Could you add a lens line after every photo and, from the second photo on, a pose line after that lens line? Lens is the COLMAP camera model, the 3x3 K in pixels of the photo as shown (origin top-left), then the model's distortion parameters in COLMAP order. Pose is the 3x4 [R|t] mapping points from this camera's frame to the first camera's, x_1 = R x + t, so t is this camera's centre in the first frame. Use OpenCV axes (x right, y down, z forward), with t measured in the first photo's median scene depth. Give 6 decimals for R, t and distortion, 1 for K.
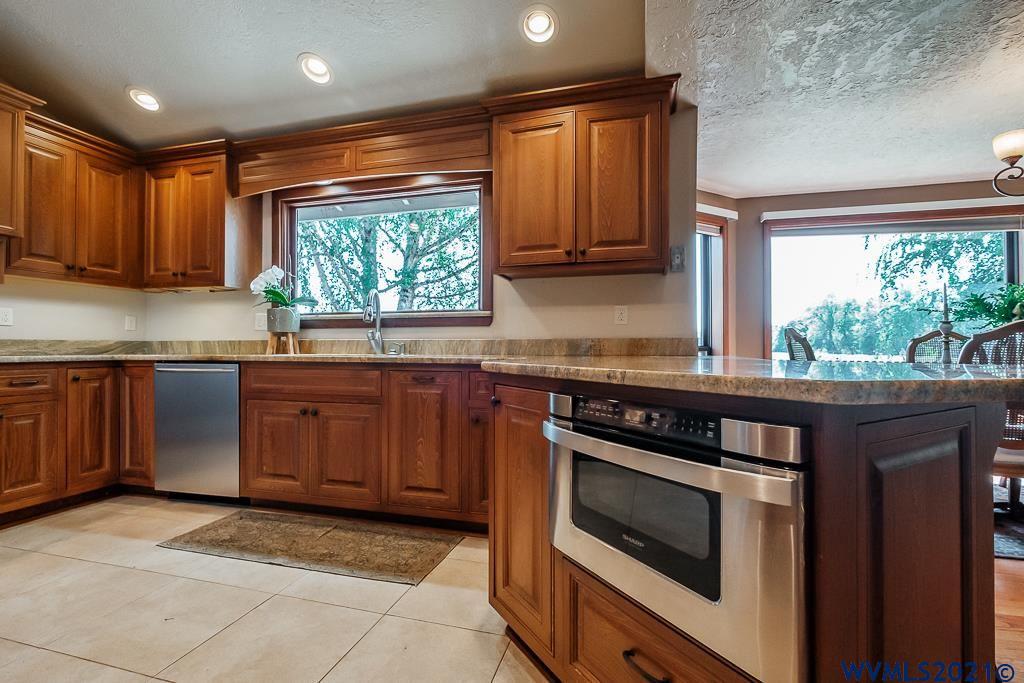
lens RADIAL K [[449.0, 0, 528.3], [0, 449.0, 349.3], [0, 0, 1]] dist [-0.009409, 0.001891]
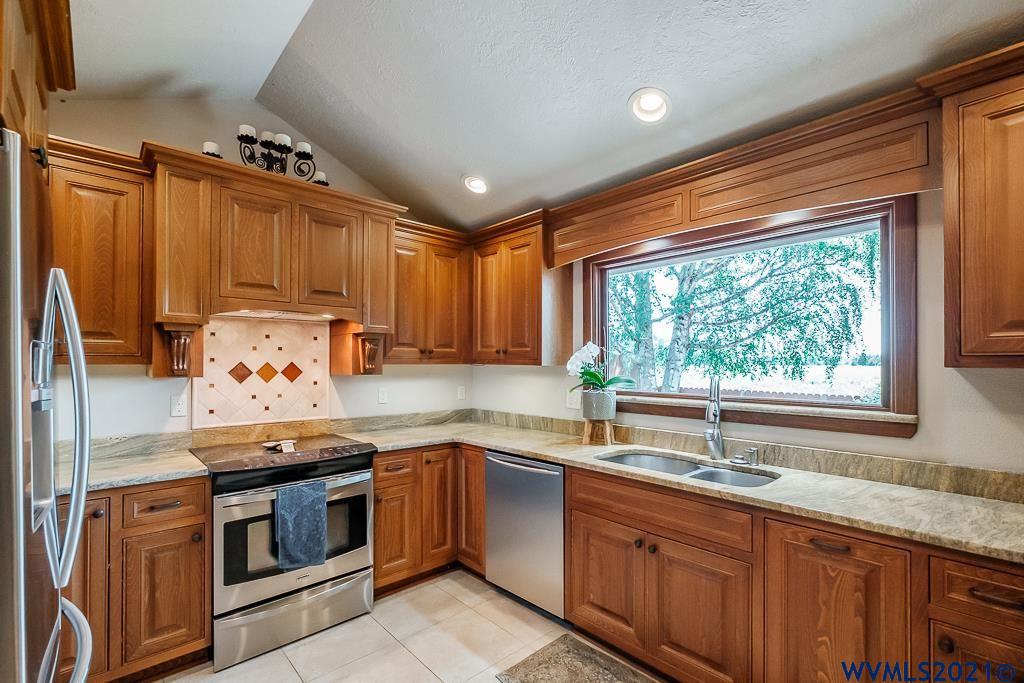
lens RADIAL K [[449.0, 0, 517.6], [0, 449.0, 371.0], [0, 0, 1]] dist [-0.009409, 0.001891]
pose [[0.841836, 0.018600, -0.539413, -0.222019], [-0.006674, 0.999688, 0.024056, -0.162334], [0.539692, -0.016651, 0.841698, 0.181917]]
